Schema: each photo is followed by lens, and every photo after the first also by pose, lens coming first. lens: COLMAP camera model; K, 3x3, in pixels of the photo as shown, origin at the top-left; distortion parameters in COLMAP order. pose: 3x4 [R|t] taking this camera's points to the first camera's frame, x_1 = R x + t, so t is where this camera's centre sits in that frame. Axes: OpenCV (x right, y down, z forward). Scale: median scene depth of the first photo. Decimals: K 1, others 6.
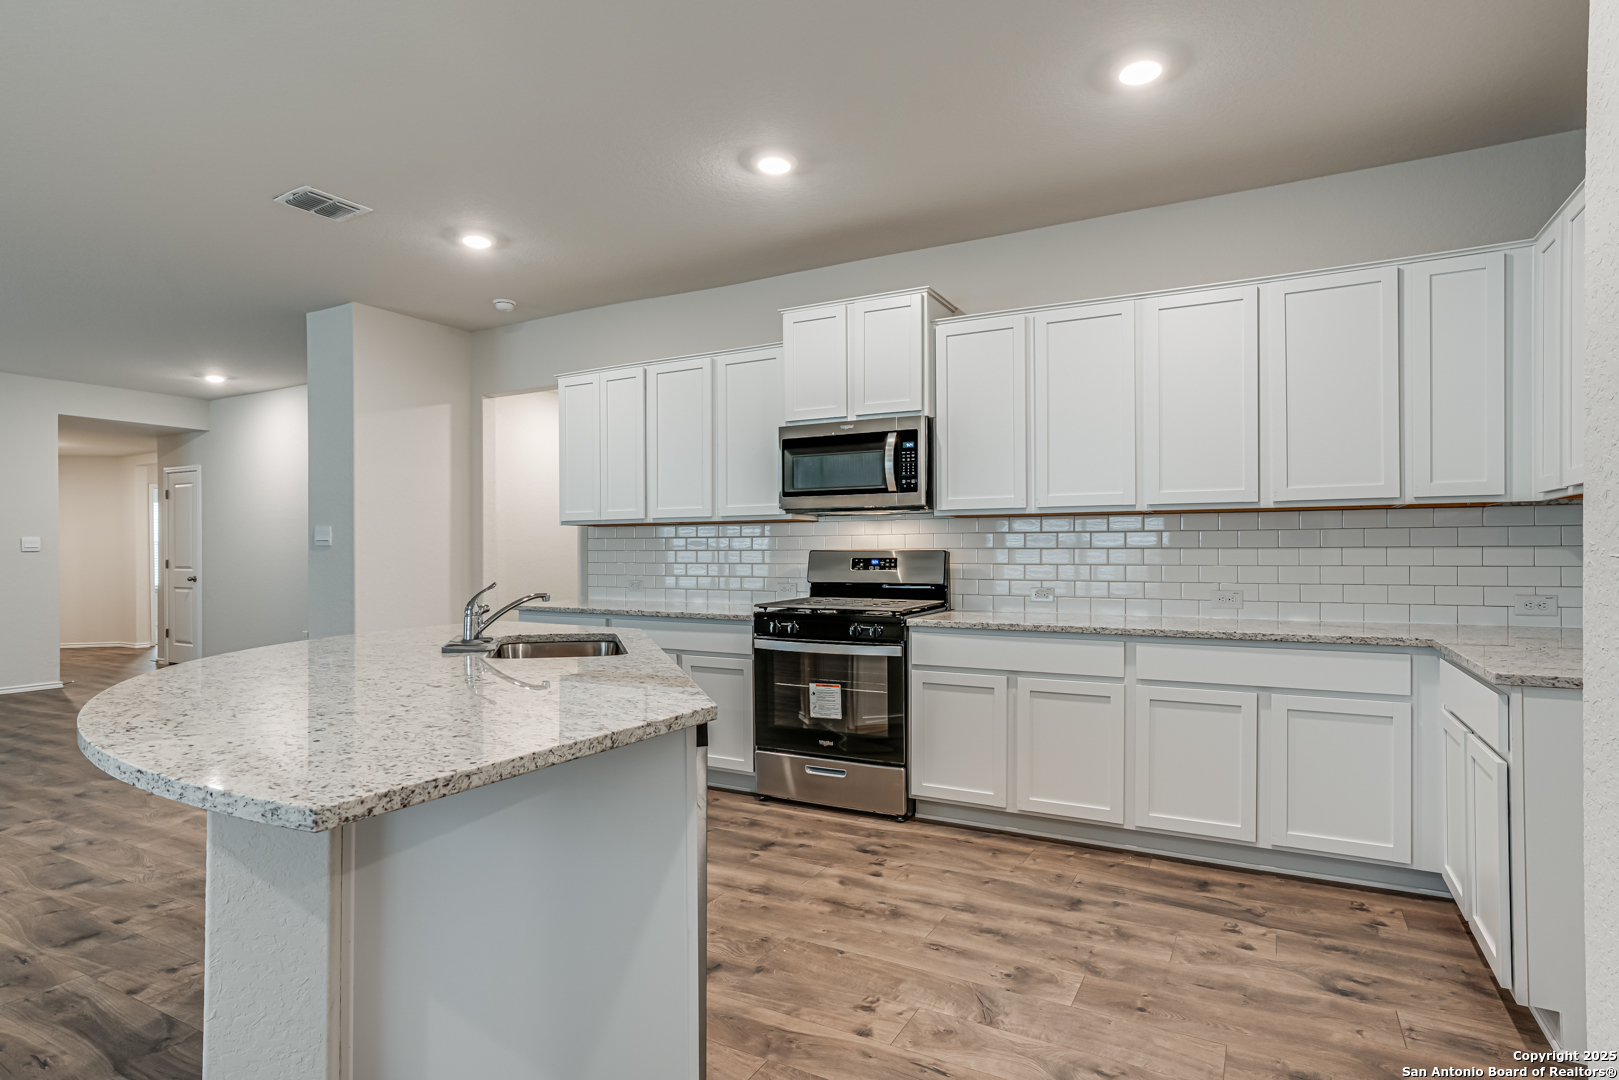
lens RADIAL K [[837.8, 0, 809.5], [0, 837.8, 540.0], [0, 0, 1]] dist [-0.001375, 0.001175]
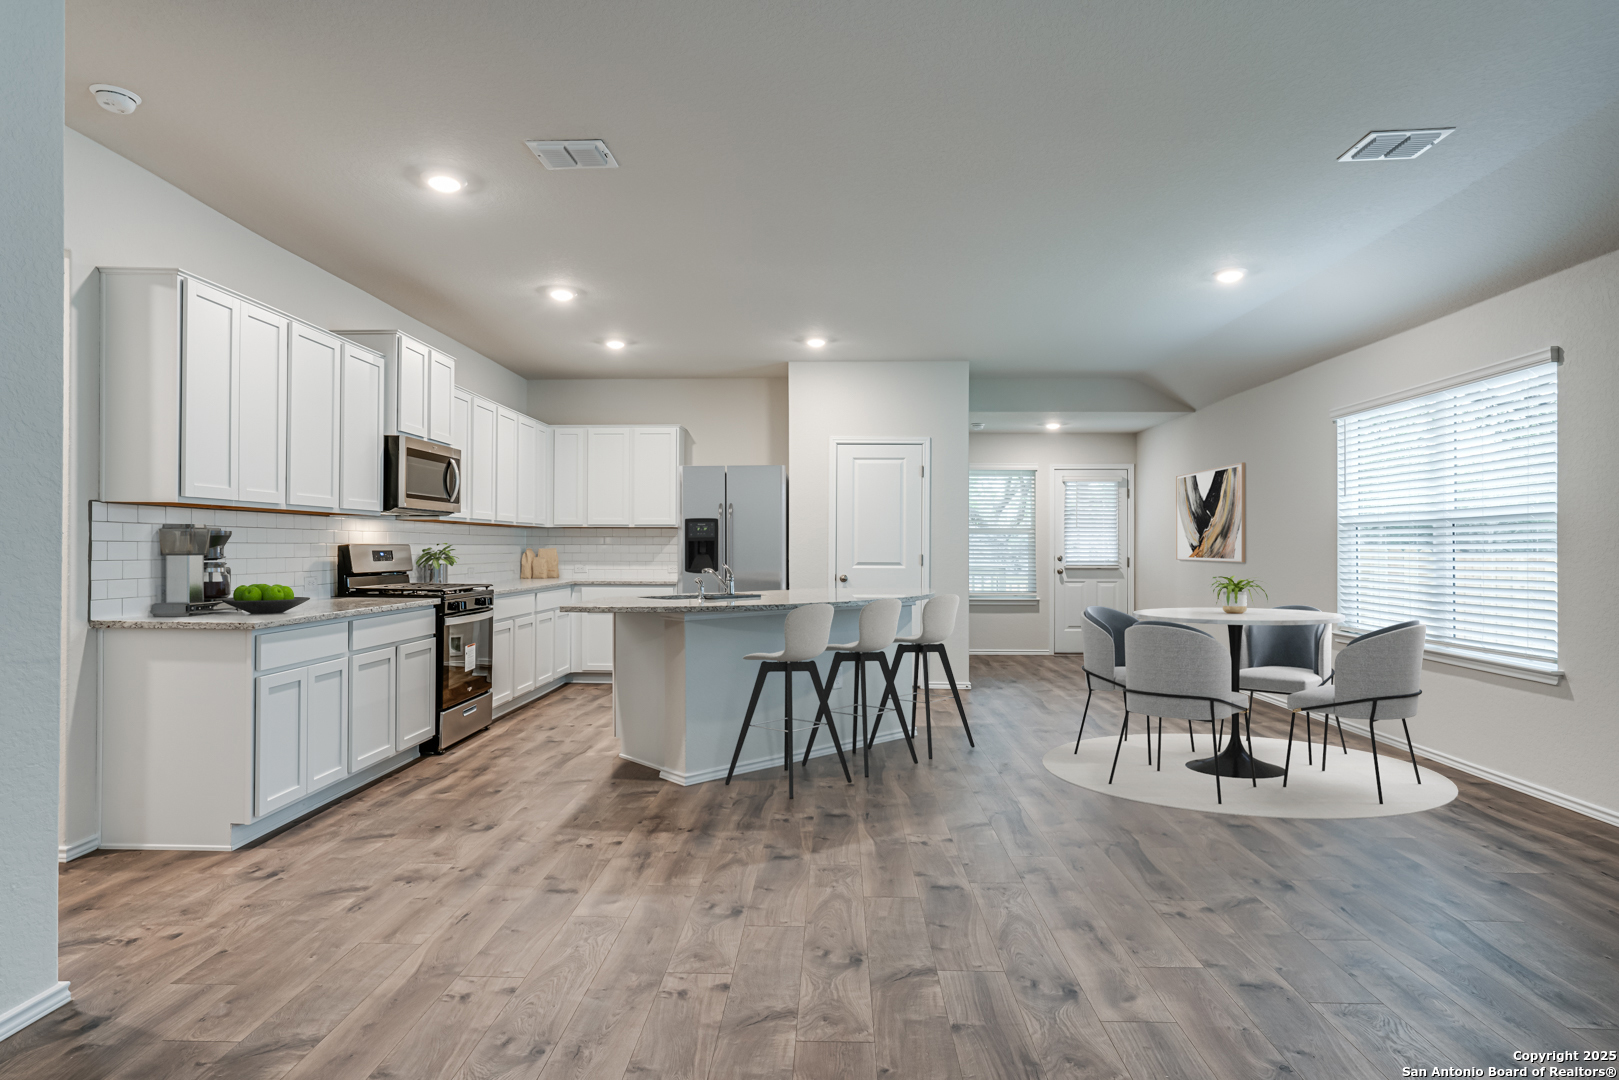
lens RADIAL K [[873.5, 0, 809.5], [0, 873.5, 540.0], [0, 0, 1]] dist [-0.000656, -0.000006]
pose [[-0.442807, -0.001321, 0.896616, -1.573981], [-0.023086, 0.999684, -0.009929, 0.004879], [-0.896320, -0.025096, -0.442698, 1.225655]]
